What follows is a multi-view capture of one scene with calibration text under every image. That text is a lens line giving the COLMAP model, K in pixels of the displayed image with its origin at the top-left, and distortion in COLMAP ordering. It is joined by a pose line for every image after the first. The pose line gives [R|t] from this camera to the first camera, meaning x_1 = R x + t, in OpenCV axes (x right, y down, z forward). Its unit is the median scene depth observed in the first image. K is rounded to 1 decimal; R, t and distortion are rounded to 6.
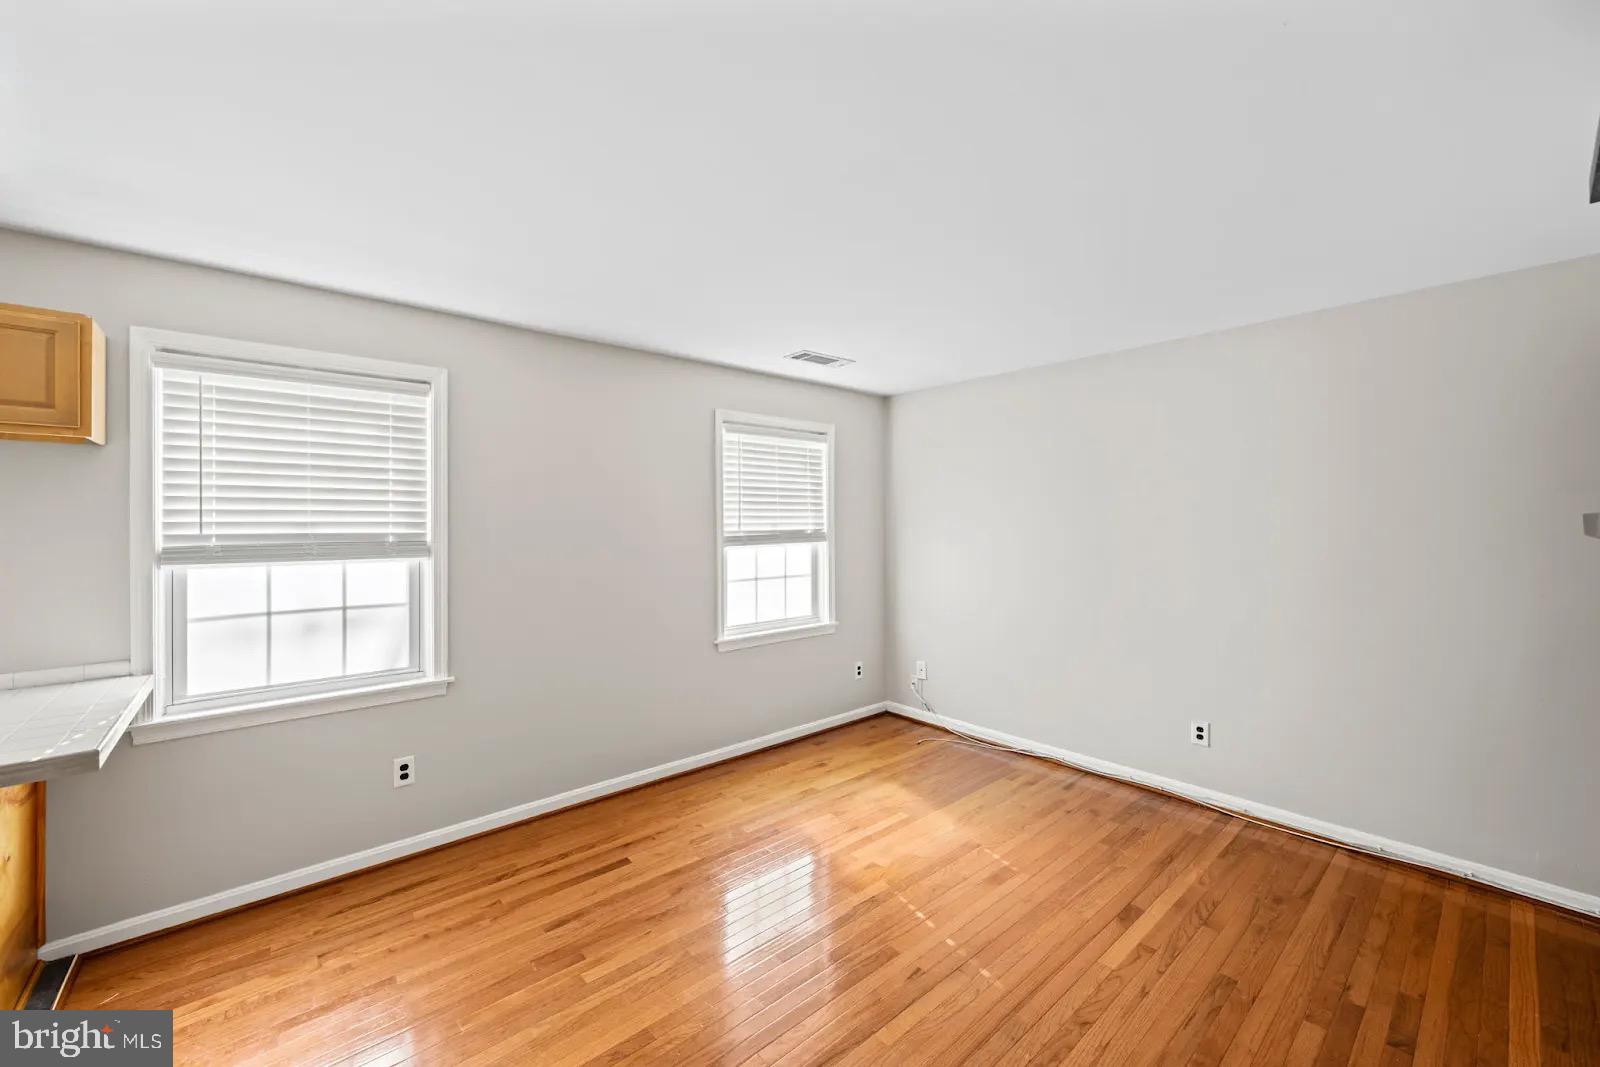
lens RADIAL K [[623.0, 0, 797.0], [0, 623.0, 527.8], [0, 0, 1]] dist [-0.000198, -0.000063]
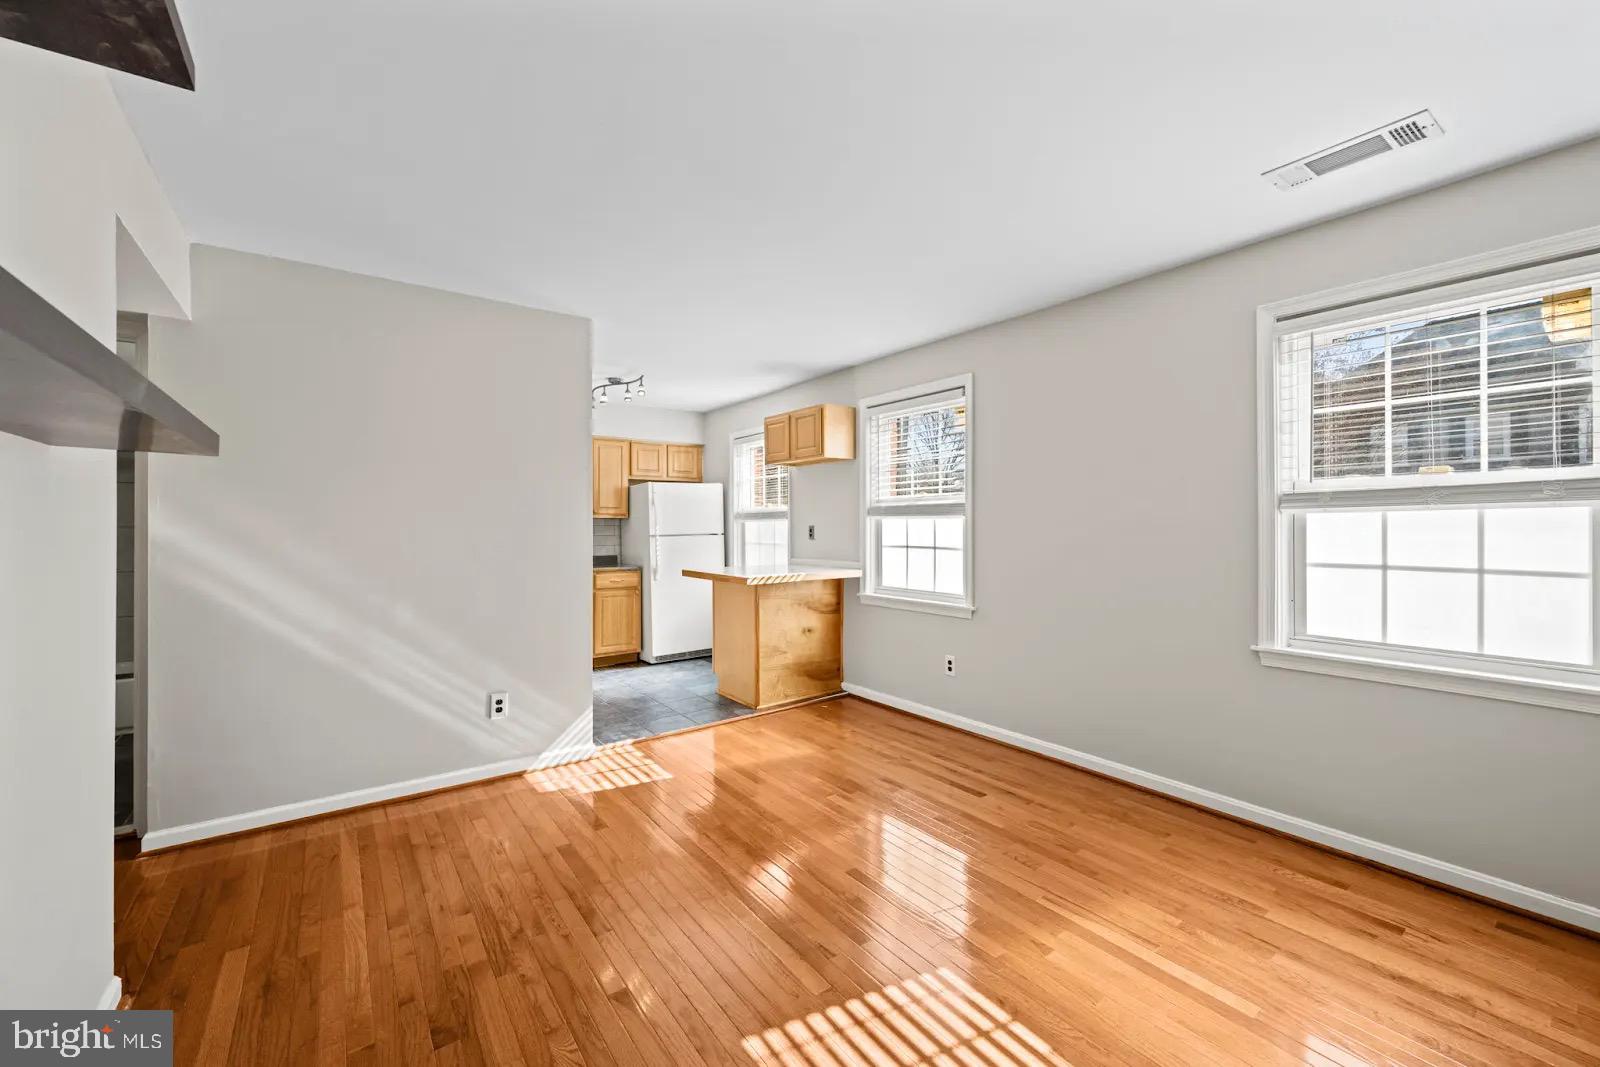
lens RADIAL K [[626.0, 0, 795.7], [0, 626.0, 528.1], [0, 0, 1]] dist [-0.000099, -0.000138]
pose [[-0.073145, 0.011513, -0.997255, 0.781648], [-0.002702, 0.999927, 0.011742, 0.059073], [0.997318, 0.003554, -0.073108, 0.719897]]
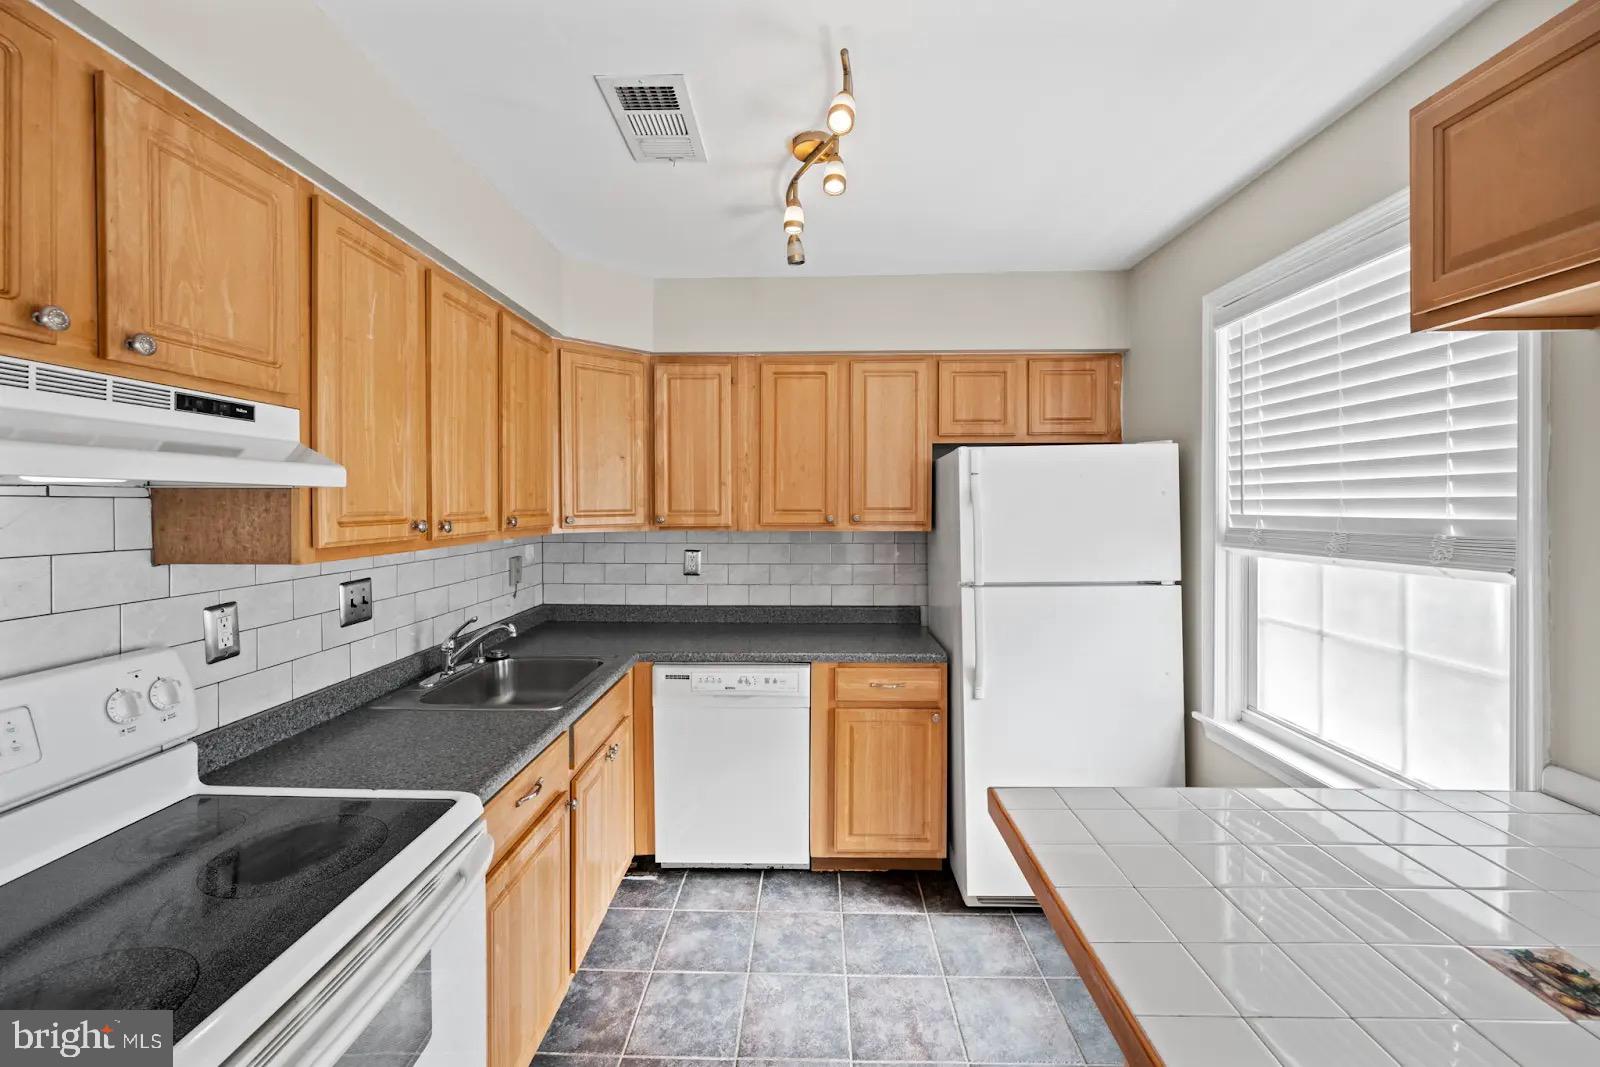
lens RADIAL K [[633.7, 0, 797.7], [0, 633.7, 505.4], [0, 0, 1]] dist [-0.001137, -0.000080]
pose [[-0.670043, 0.013758, -0.742195, -0.437679], [0.002808, 0.999868, 0.015999, -0.003095], [0.742317, 0.008636, -0.669993, 0.489809]]
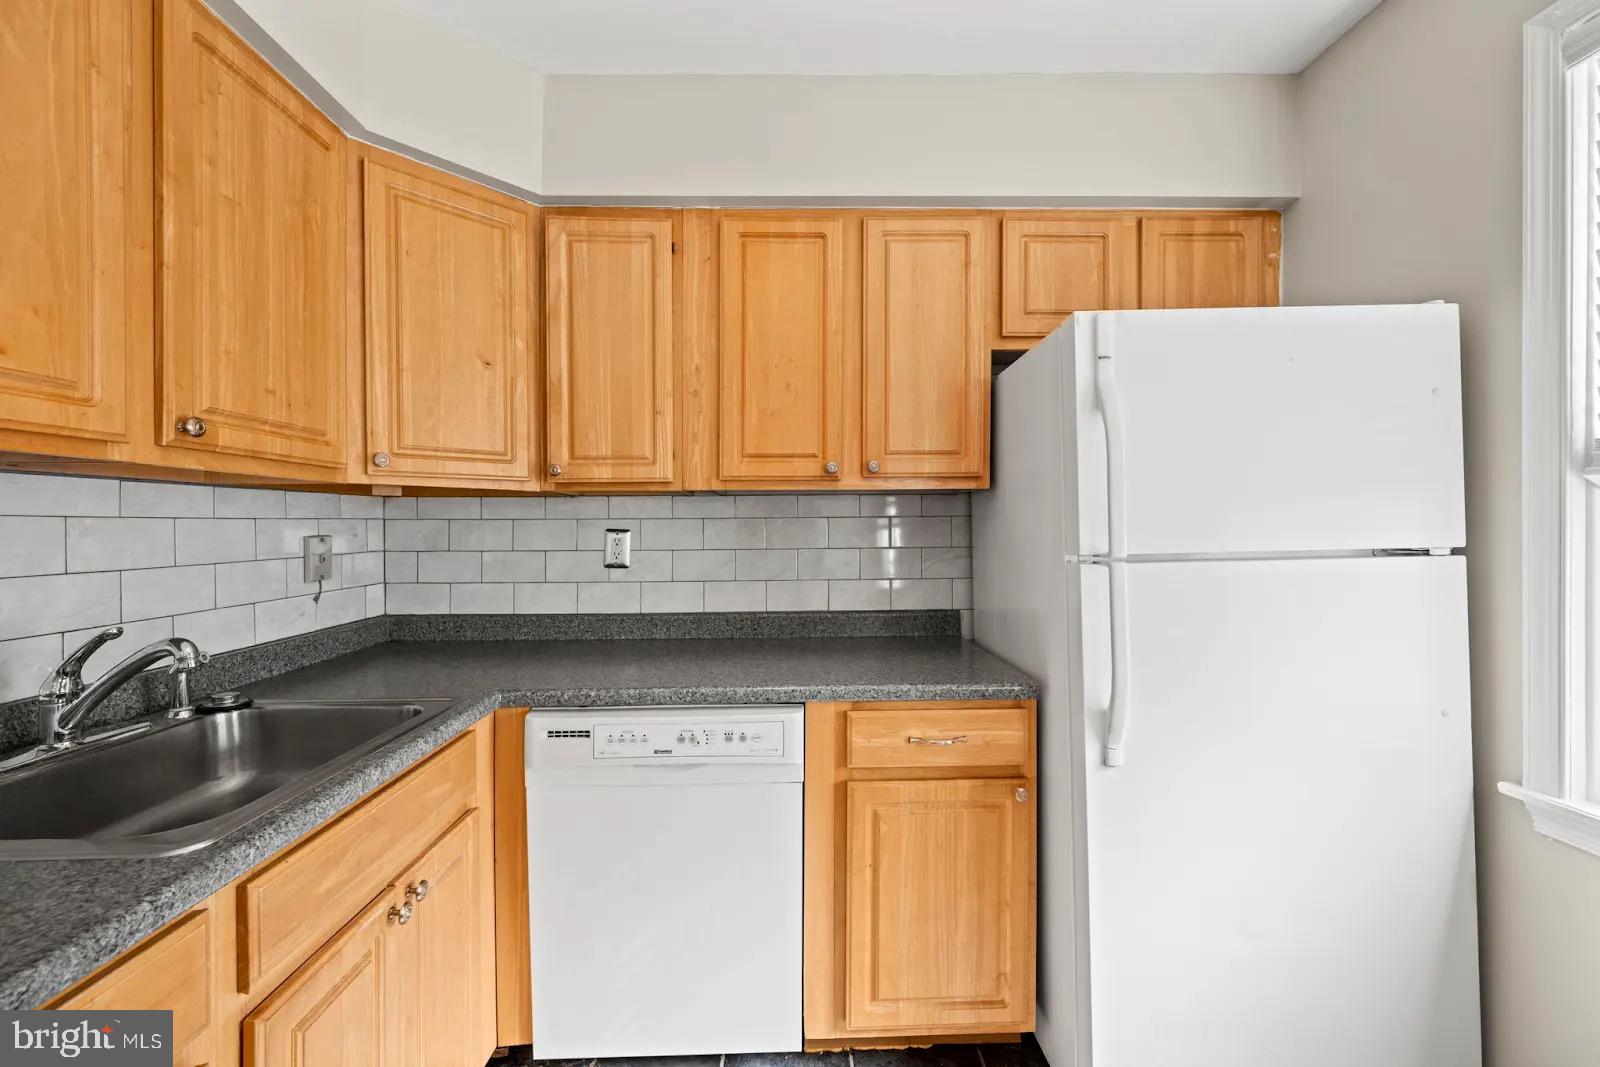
lens RADIAL K [[621.1, 0, 805.8], [0, 621.1, 517.1], [0, 0, 1]] dist [-0.000214, -0.000050]
pose [[-0.622456, 0.000000, -0.782655, -0.701238], [0.005424, 0.999976, -0.004314, 0.079420], [0.782636, -0.006931, -0.622441, 0.235975]]
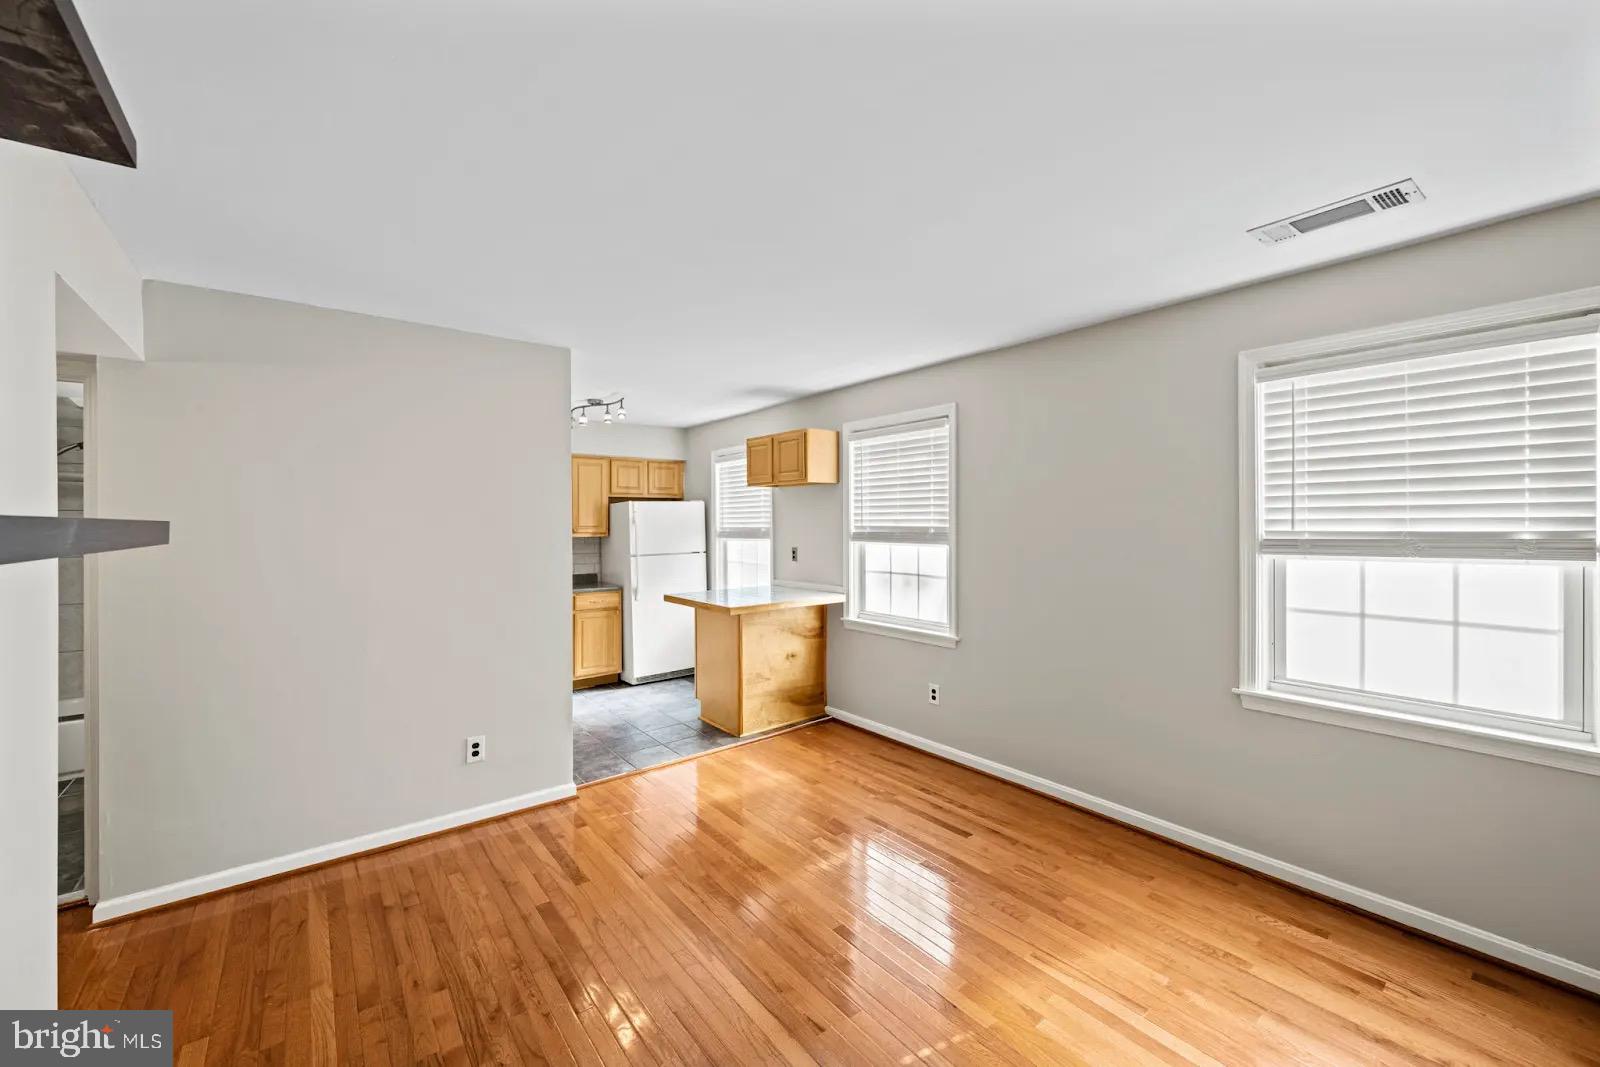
lens RADIAL K [[623.0, 0, 797.0], [0, 623.0, 527.8], [0, 0, 1]] dist [-0.000198, -0.000063]
pose [[-0.039502, 0.015948, -0.999092, 0.762434], [-0.001215, 0.999871, 0.016009, -0.010898], [0.999219, 0.001846, -0.039478, 0.711087]]
